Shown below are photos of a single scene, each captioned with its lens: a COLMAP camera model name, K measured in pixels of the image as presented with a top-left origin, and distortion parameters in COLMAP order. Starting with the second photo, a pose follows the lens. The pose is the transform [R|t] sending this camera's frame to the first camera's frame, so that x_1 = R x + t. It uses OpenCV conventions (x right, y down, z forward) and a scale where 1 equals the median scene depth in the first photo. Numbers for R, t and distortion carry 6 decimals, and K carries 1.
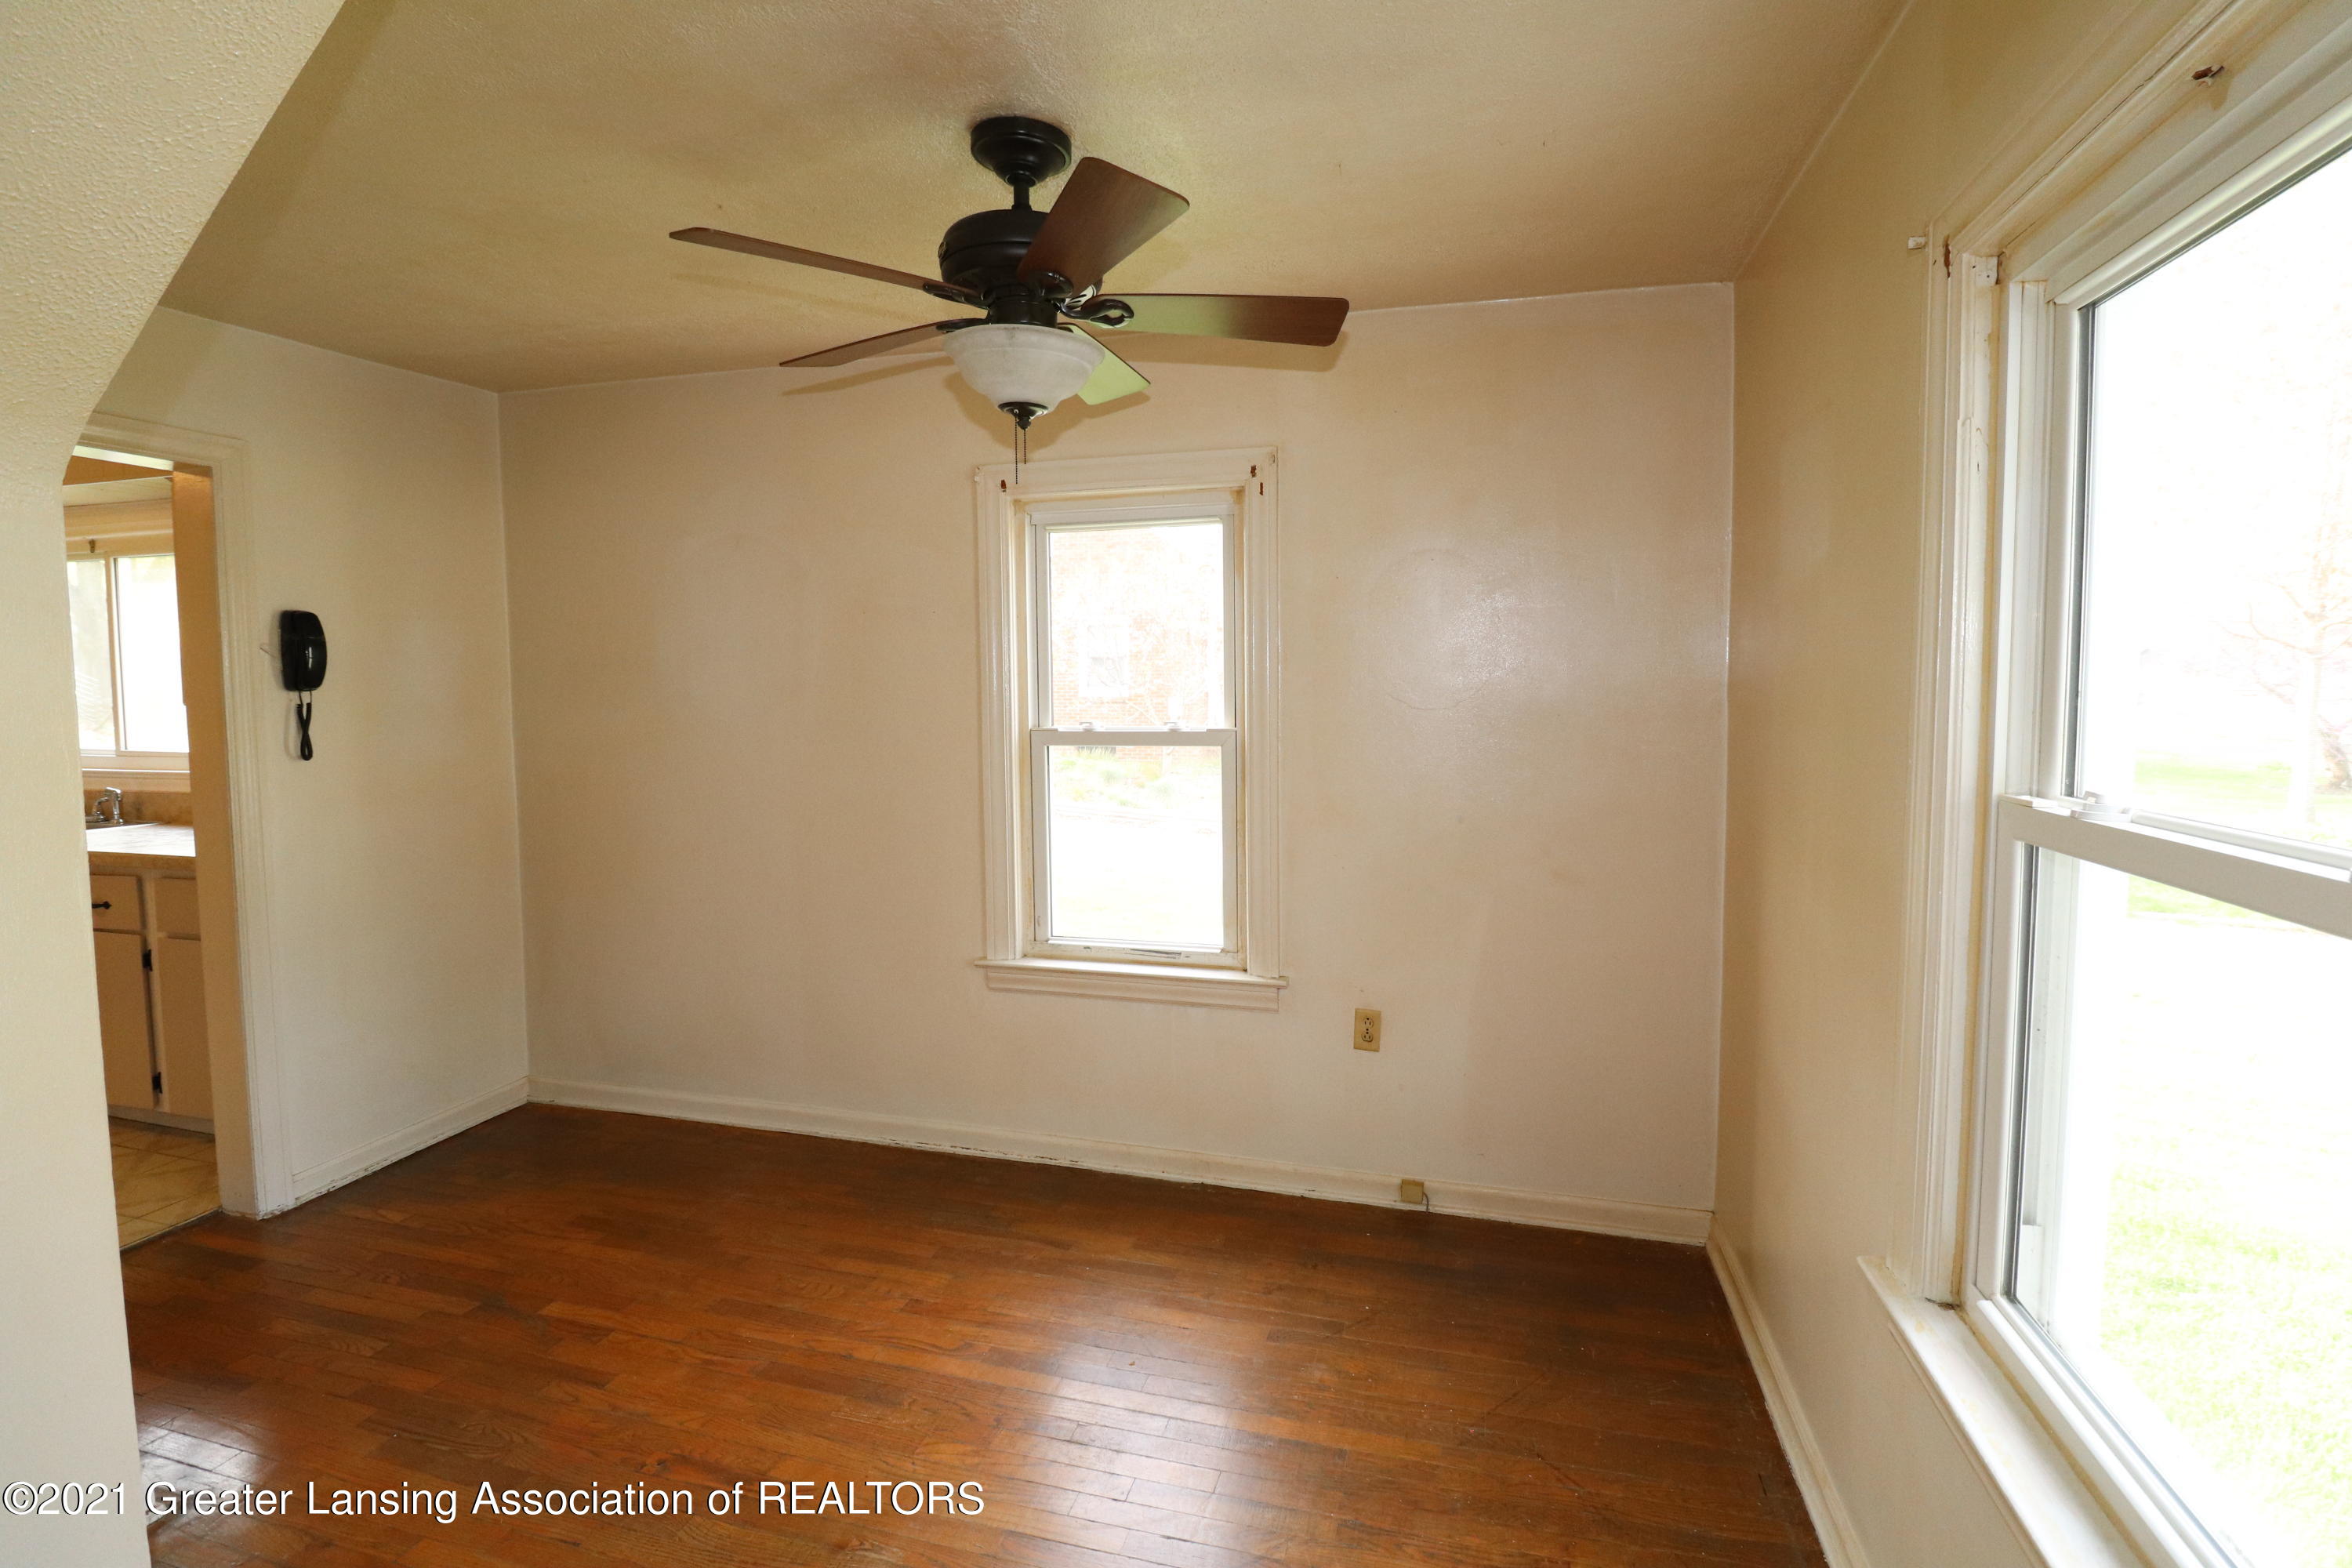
lens RADIAL K [[1091.3, 0, 1195.8], [0, 1091.3, 765.6], [0, 0, 1]] dist [-0.002274, -0.001052]
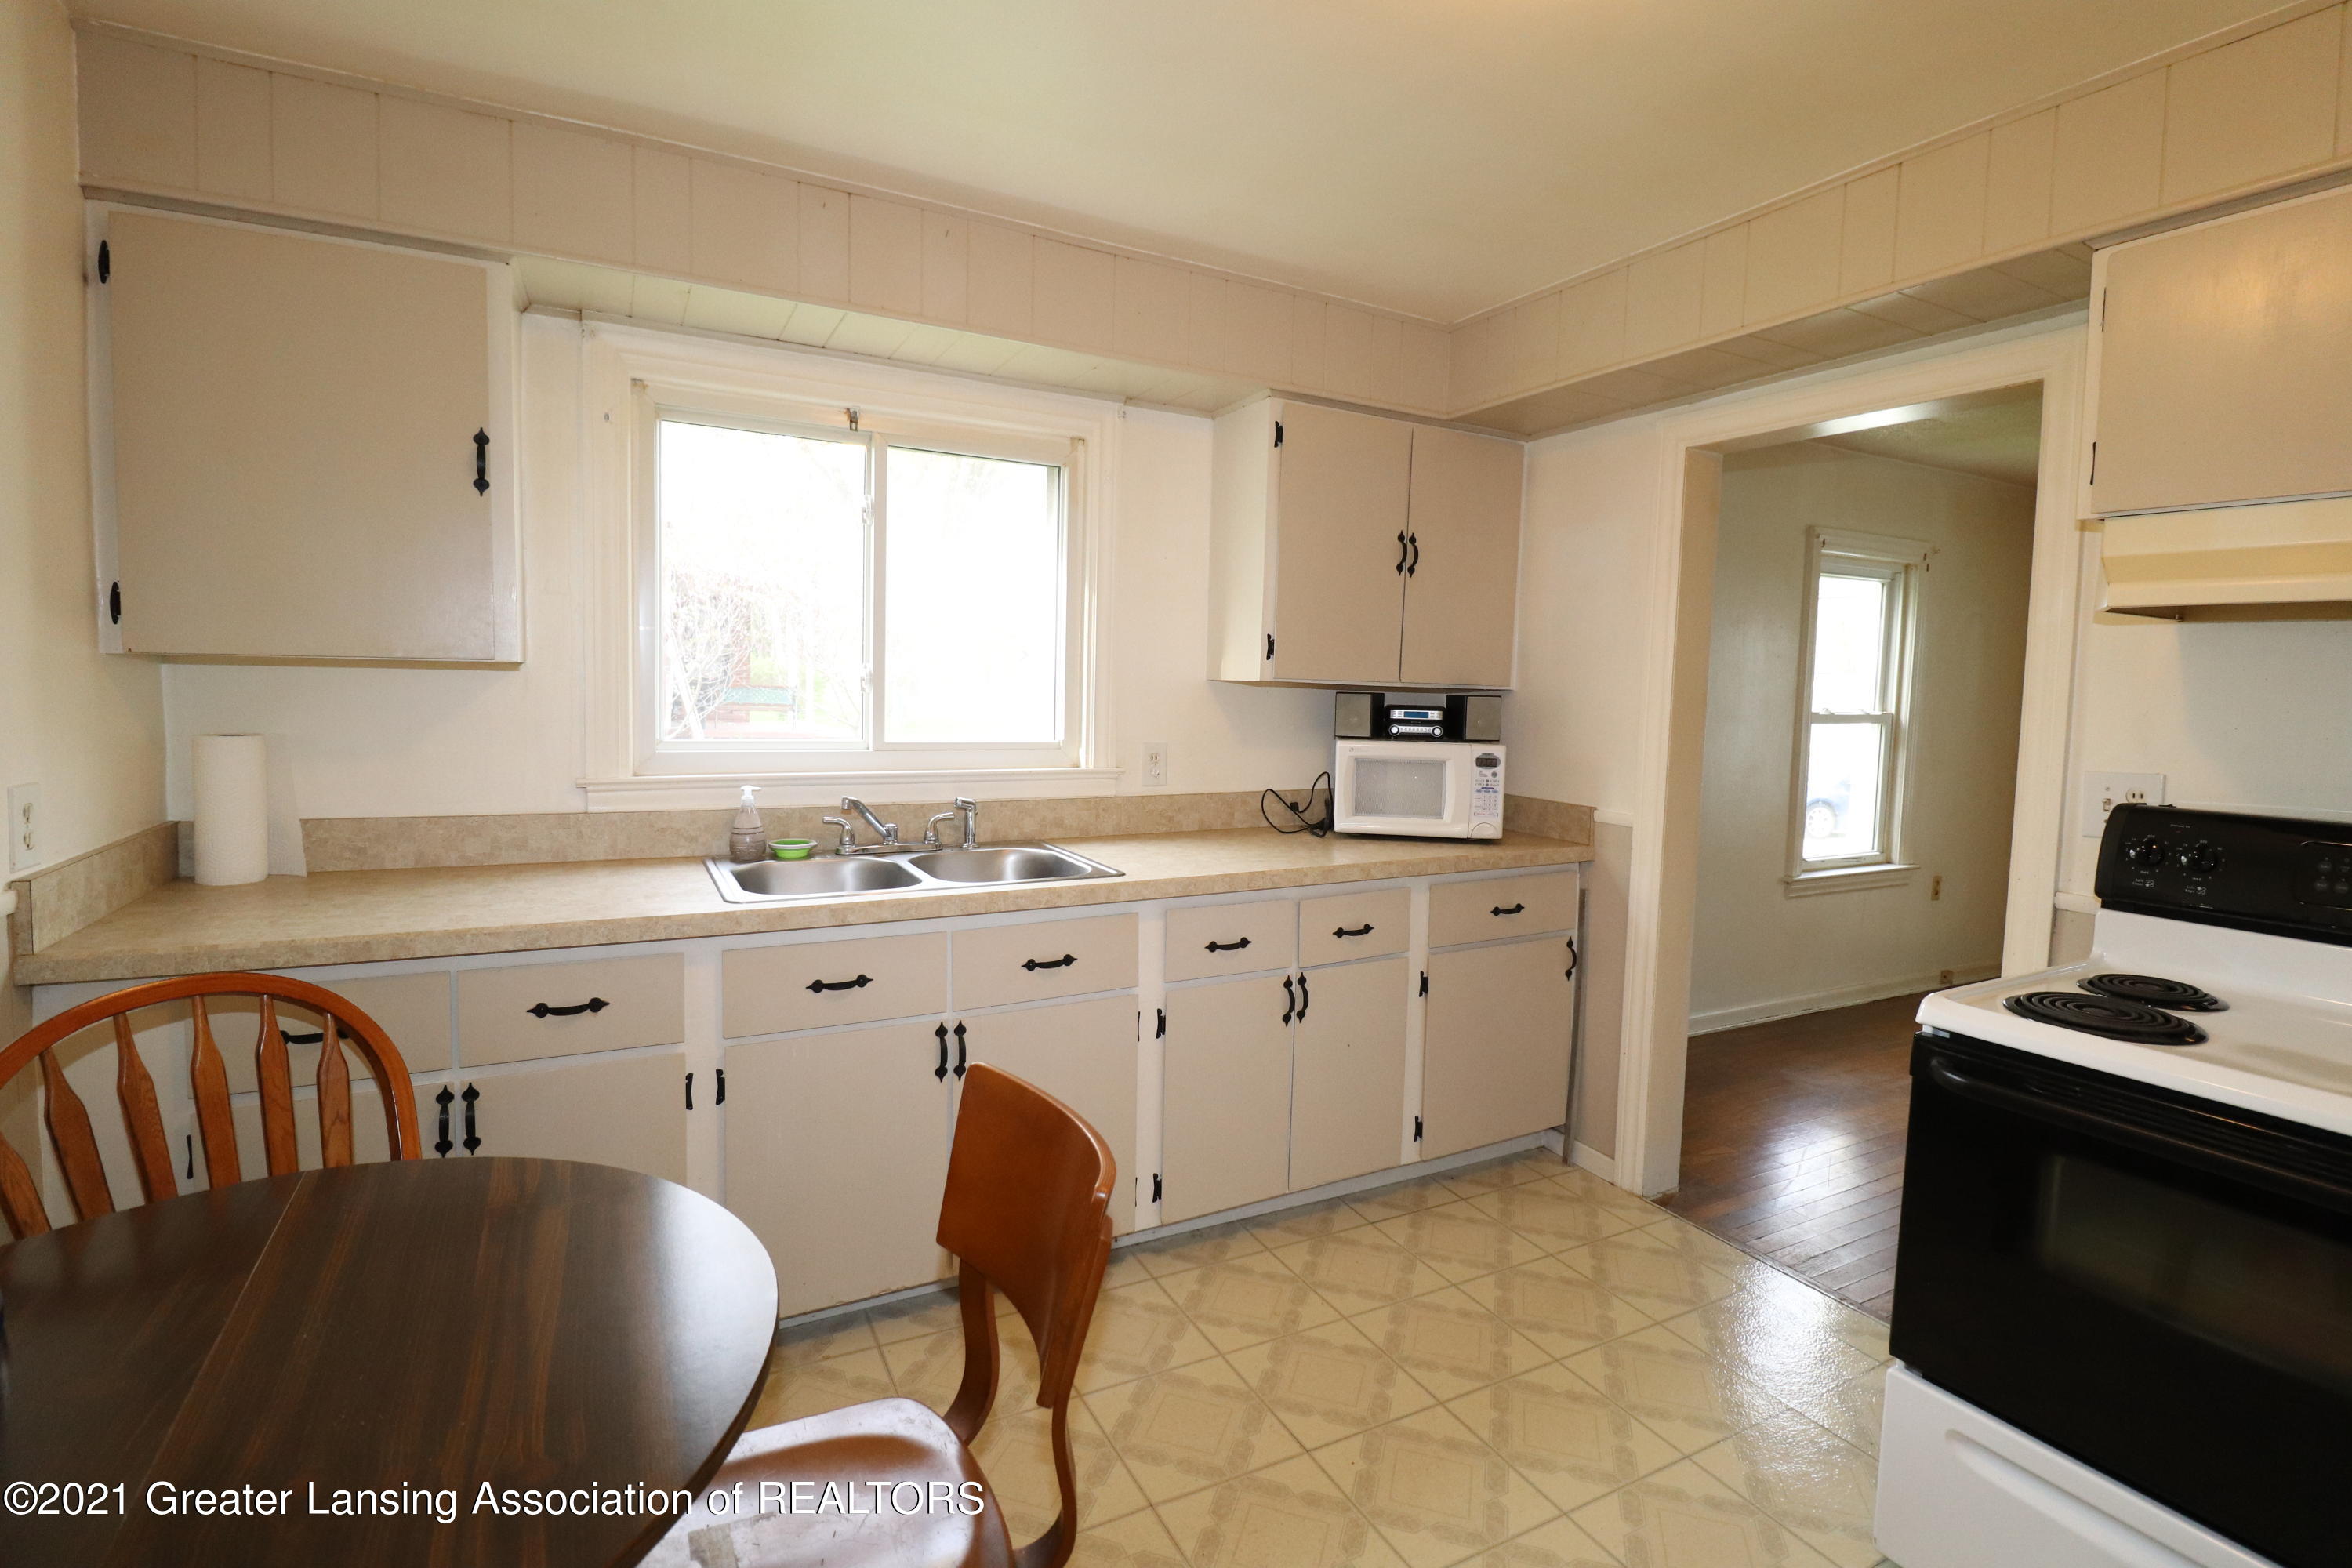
lens RADIAL K [[1096.5, 0, 1198.7], [0, 1096.5, 760.6], [0, 0, 1]] dist [-0.000472, -0.013224]
pose [[0.718561, -0.030454, 0.694797, -1.764392], [0.017461, 0.999516, 0.025751, -0.022032], [-0.695245, -0.006372, 0.718745, 0.536612]]
